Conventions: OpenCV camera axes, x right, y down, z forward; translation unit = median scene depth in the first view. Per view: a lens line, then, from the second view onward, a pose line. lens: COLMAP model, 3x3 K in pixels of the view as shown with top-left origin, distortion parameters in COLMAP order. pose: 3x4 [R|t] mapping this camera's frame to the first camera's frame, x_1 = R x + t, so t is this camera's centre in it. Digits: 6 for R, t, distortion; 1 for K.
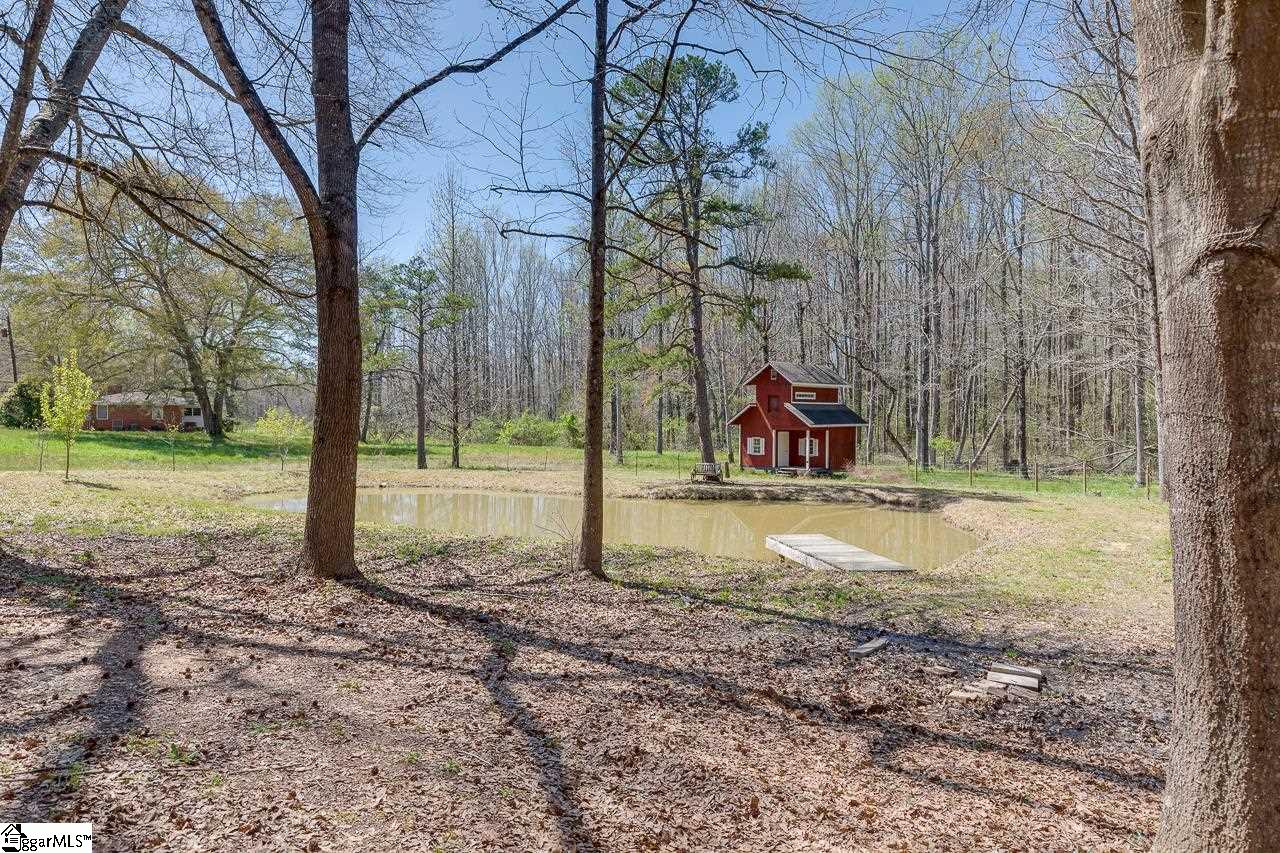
lens RADIAL K [[760.0, 0, 638.9], [0, 760.0, 421.2], [0, 0, 1]] dist [0.001194, -0.000720]
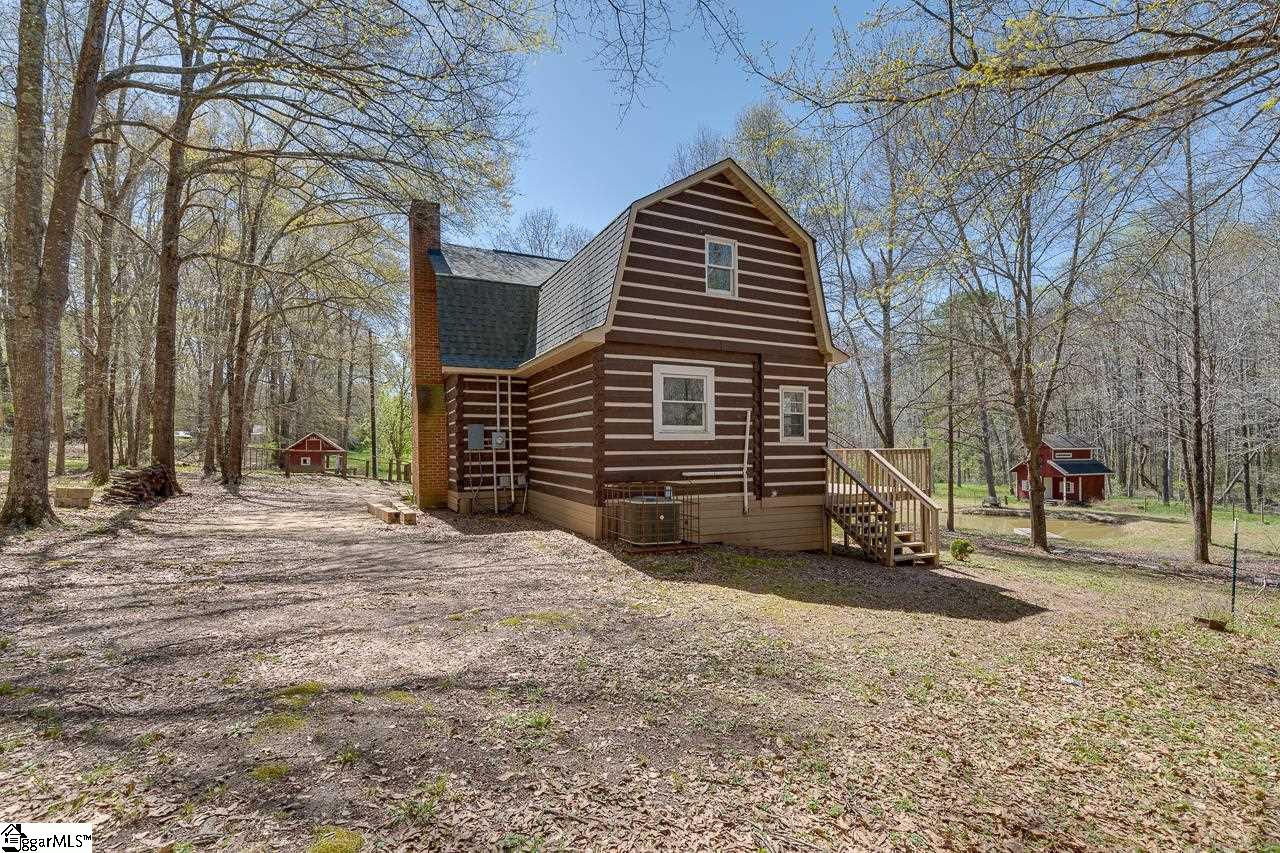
lens RADIAL K [[593.2, 0, 647.7], [0, 593.2, 439.3], [0, 0, 1]] dist [0.002956, 0.000288]
pose [[0.902135, -0.012205, -0.431281, -0.033773], [0.003198, 0.999762, -0.021603, -0.044672], [0.431441, 0.018110, 0.901959, -0.540928]]
